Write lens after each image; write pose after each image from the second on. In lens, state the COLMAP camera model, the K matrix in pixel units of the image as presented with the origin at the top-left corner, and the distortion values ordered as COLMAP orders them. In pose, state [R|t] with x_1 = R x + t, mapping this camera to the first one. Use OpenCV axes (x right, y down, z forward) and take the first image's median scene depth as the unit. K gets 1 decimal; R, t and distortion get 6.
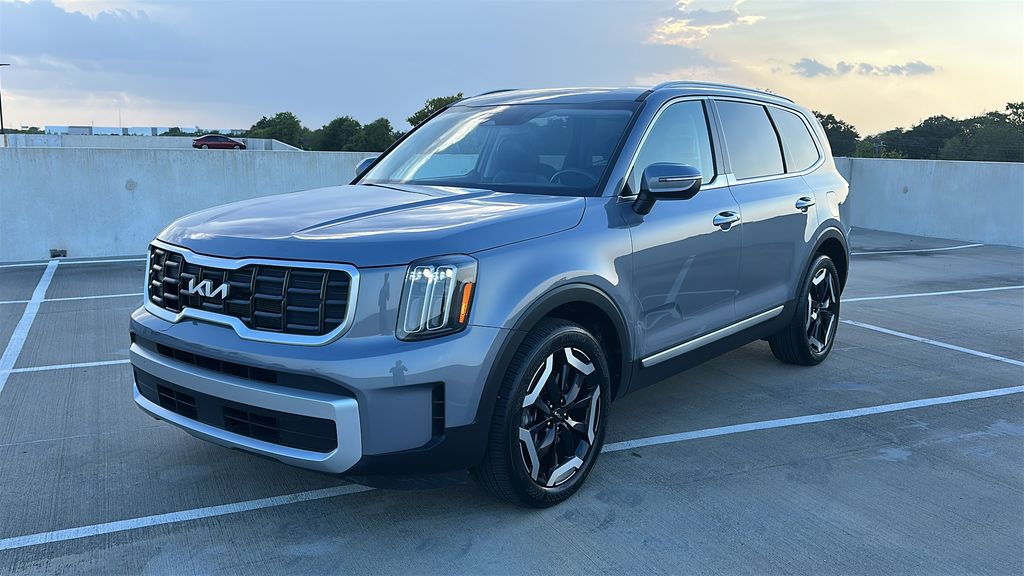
lens RADIAL K [[904.8, 0, 512.0], [0, 904.8, 288.0], [0, 0, 1]] dist [0.018571, -0.000369]
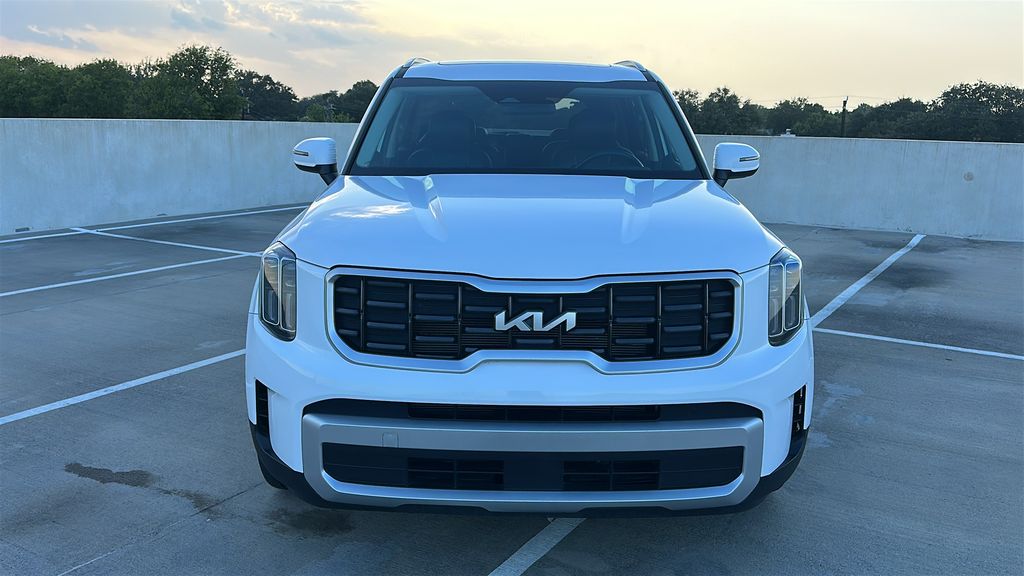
lens RADIAL K [[904.8, 0, 512.0], [0, 904.8, 288.0], [0, 0, 1]] dist [0.018571, -0.000369]
pose [[0.777907, -0.113780, 0.617993, -0.840752], [0.087361, 0.993502, 0.072949, -0.087953], [-0.622277, -0.002759, 0.782792, 0.400596]]
